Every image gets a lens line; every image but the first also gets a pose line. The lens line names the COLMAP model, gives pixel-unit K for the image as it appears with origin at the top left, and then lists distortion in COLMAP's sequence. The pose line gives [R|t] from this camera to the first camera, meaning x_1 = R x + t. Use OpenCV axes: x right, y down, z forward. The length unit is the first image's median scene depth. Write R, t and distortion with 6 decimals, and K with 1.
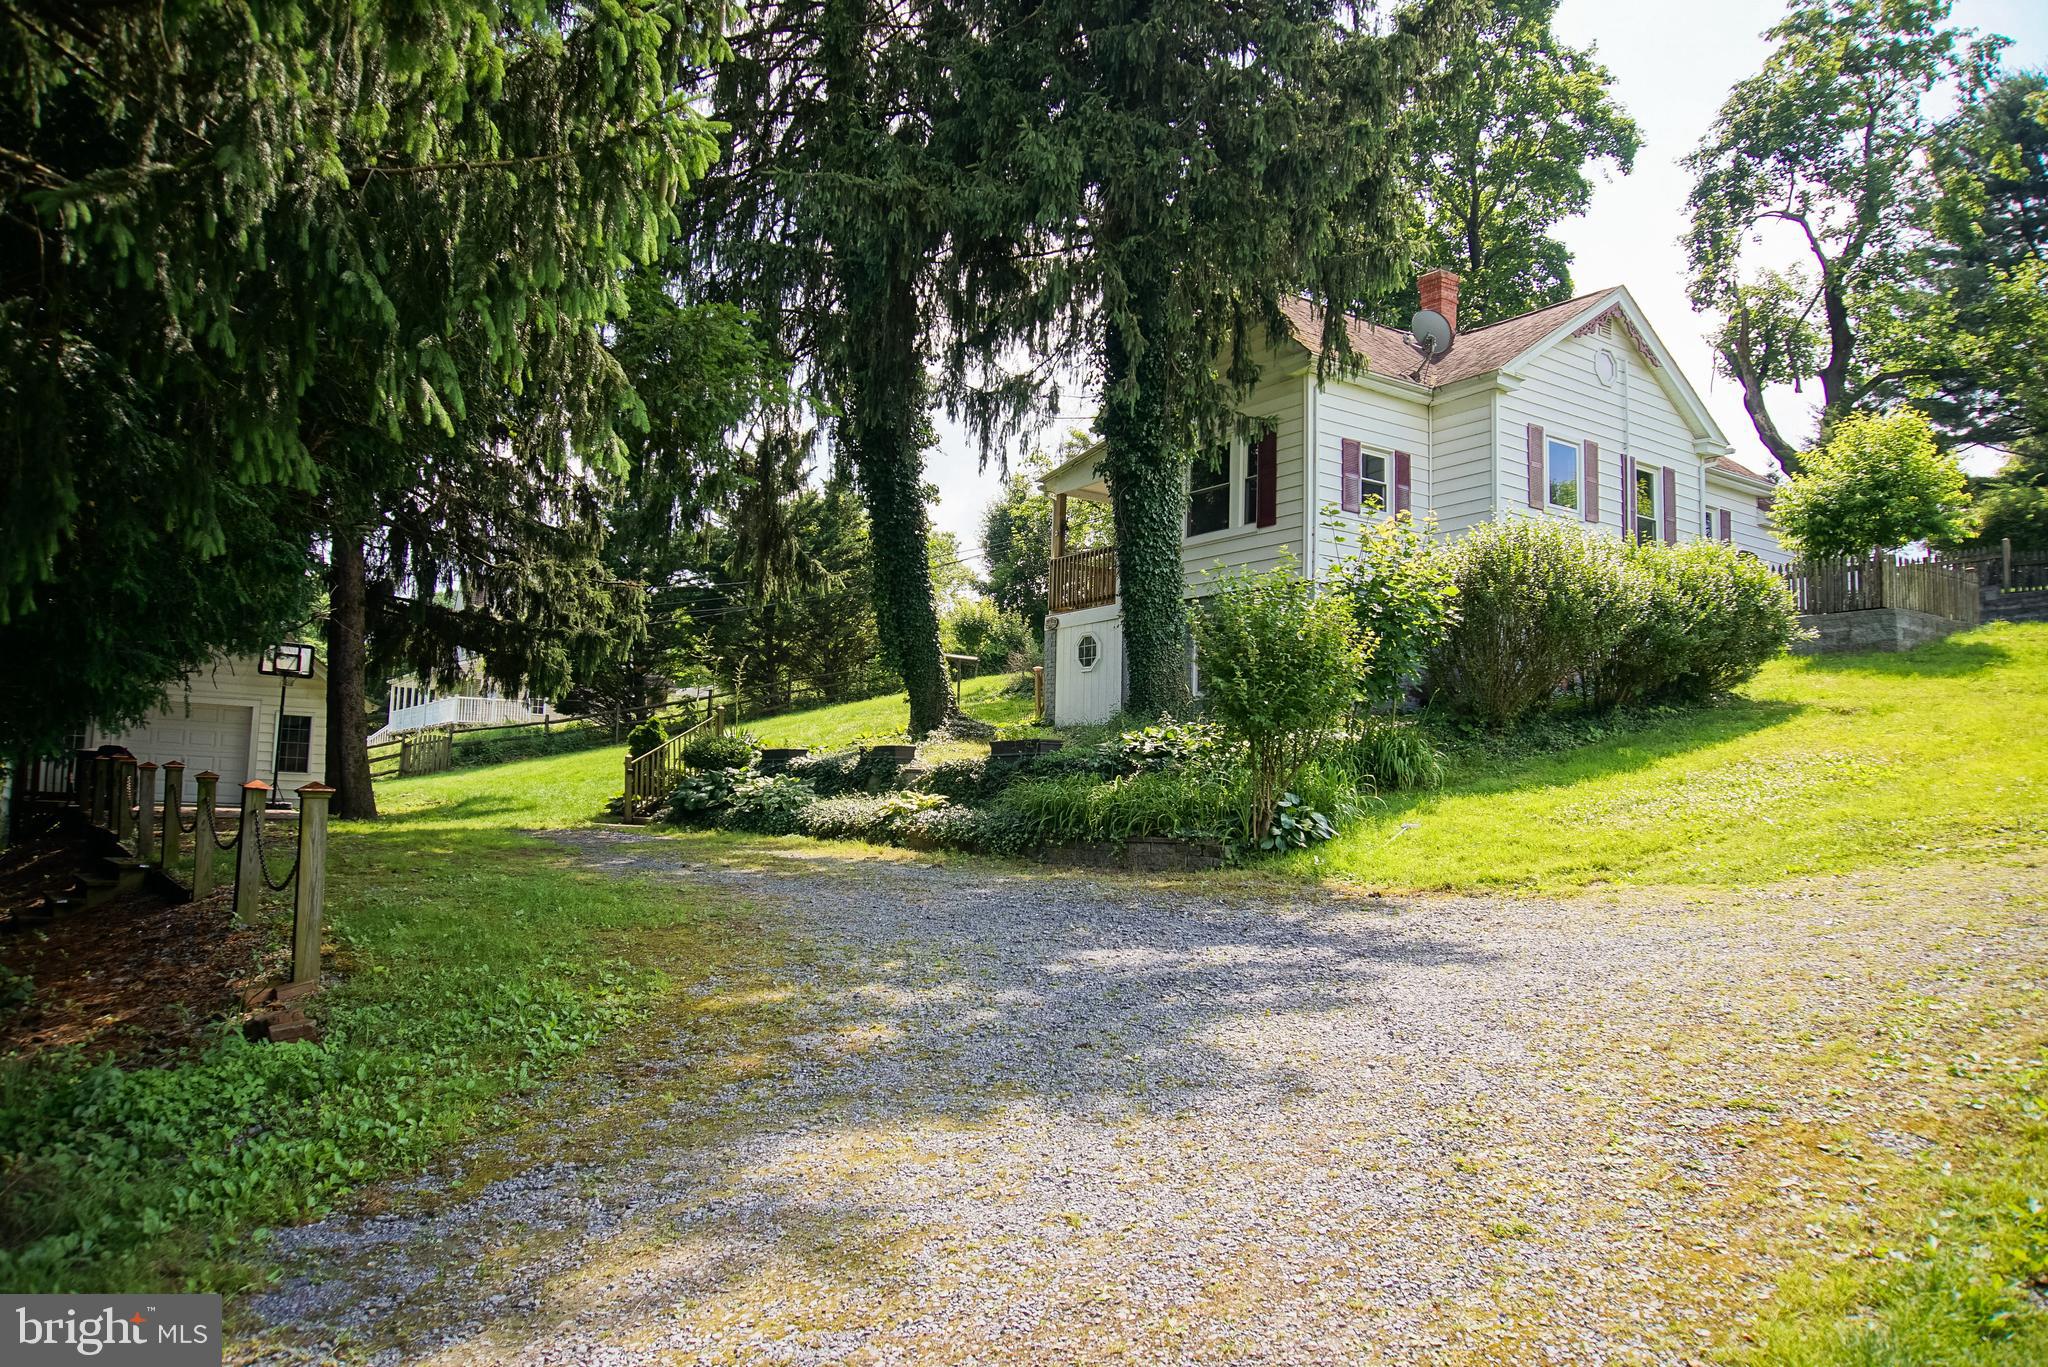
lens RADIAL K [[1420.1, 0, 1023.9], [0, 1420.1, 683.8], [0, 0, 1]] dist [-0.004141, -0.002128]
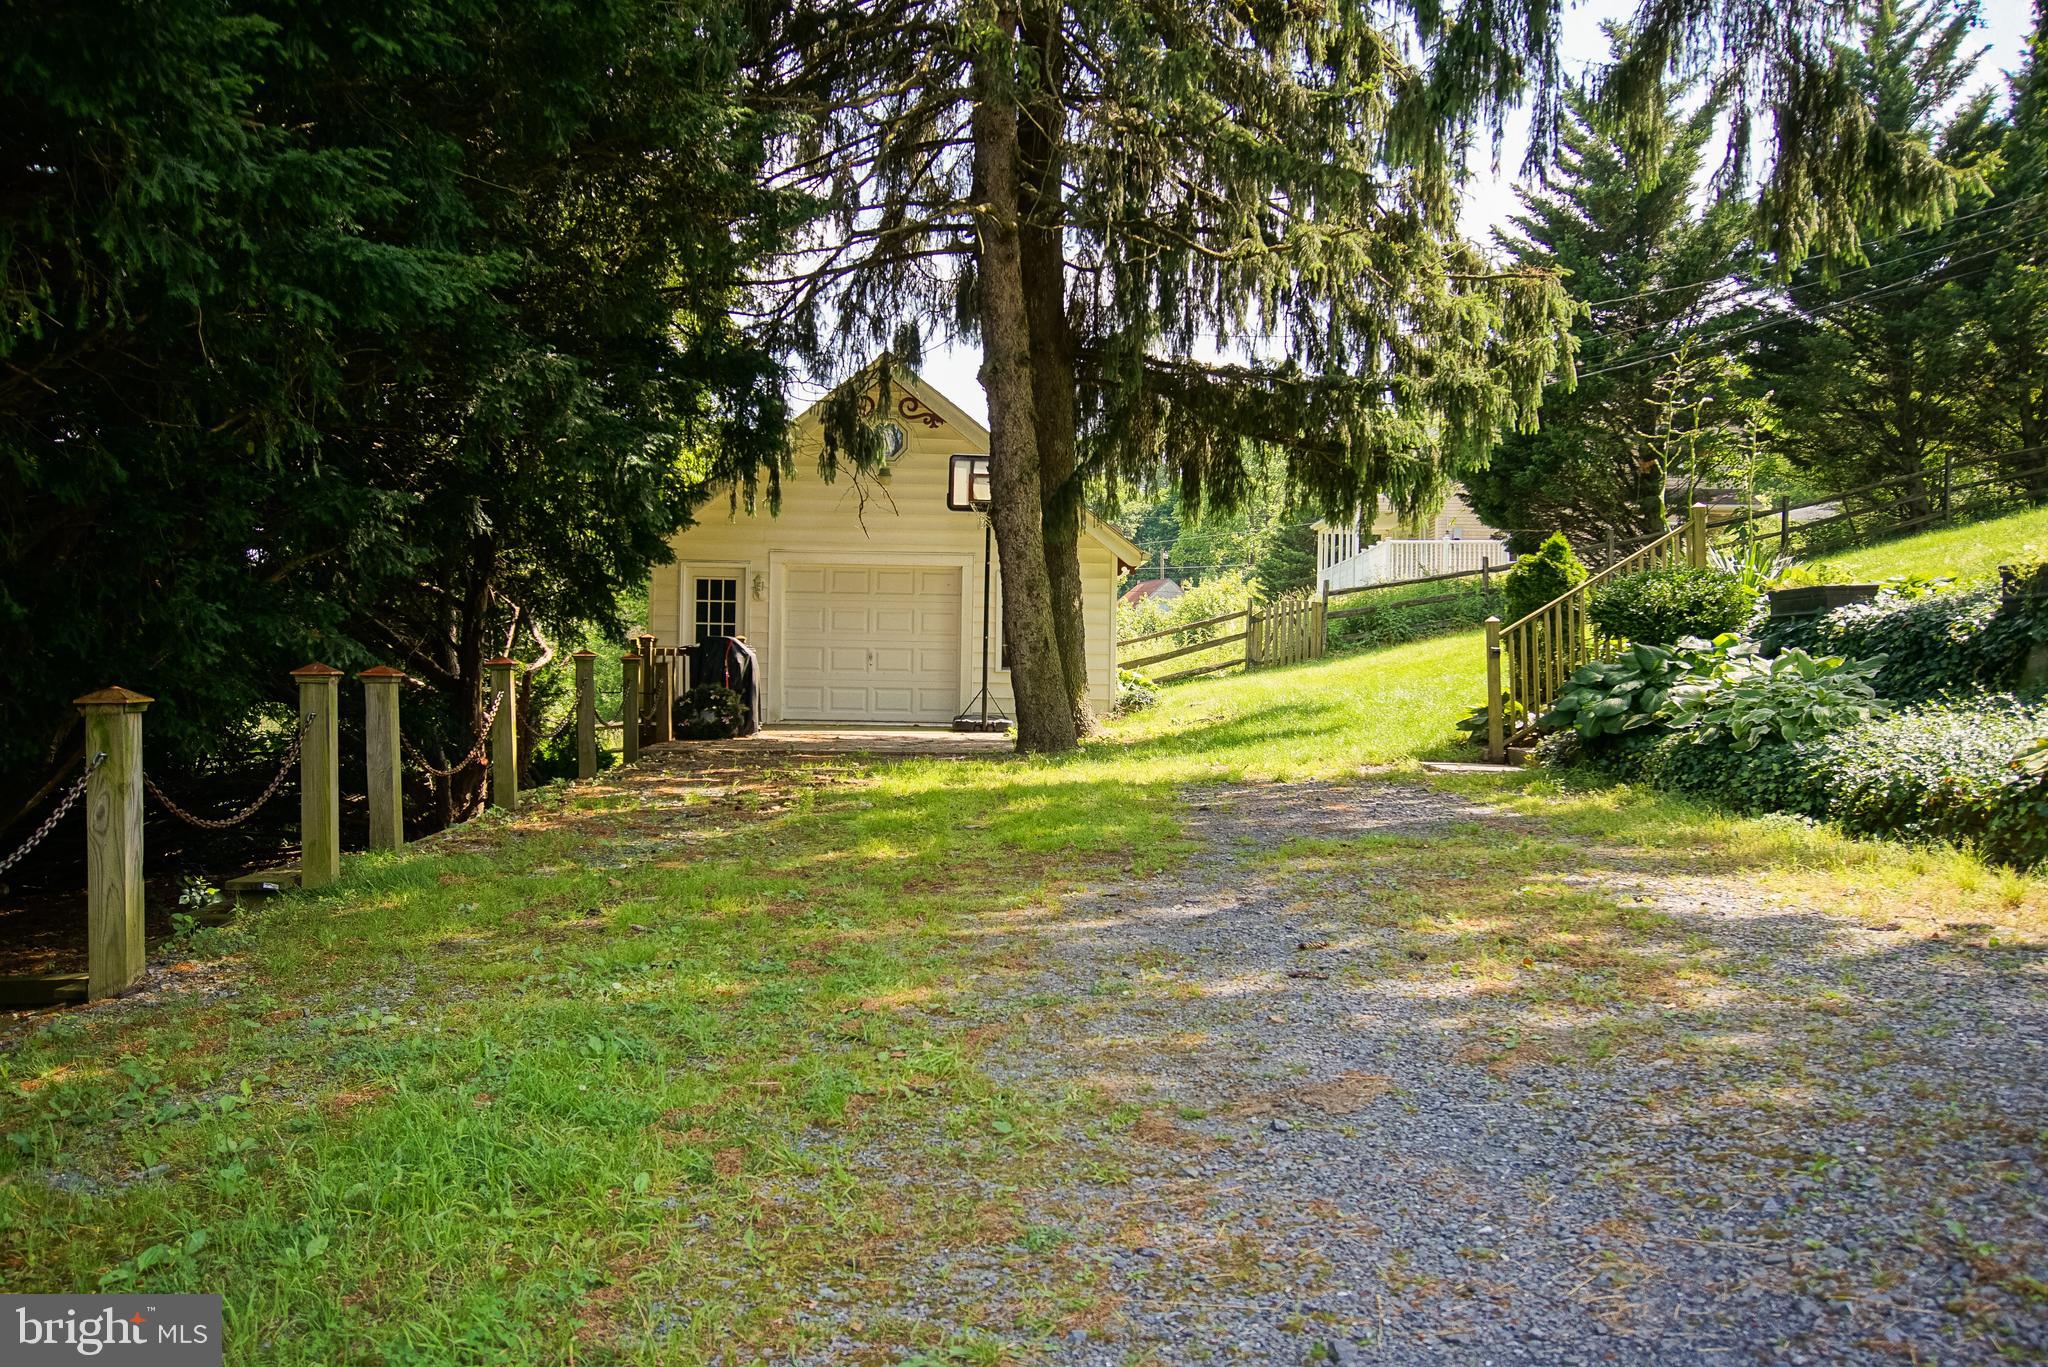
lens RADIAL K [[2033.3, 0, 1025.0], [0, 2033.3, 685.3], [0, 0, 1]] dist [0.015713, 0.000000]
pose [[0.814574, -0.021329, -0.579667, -0.012221], [0.067069, 0.996084, 0.057598, 0.020889], [0.576169, -0.085796, 0.812815, 0.324508]]
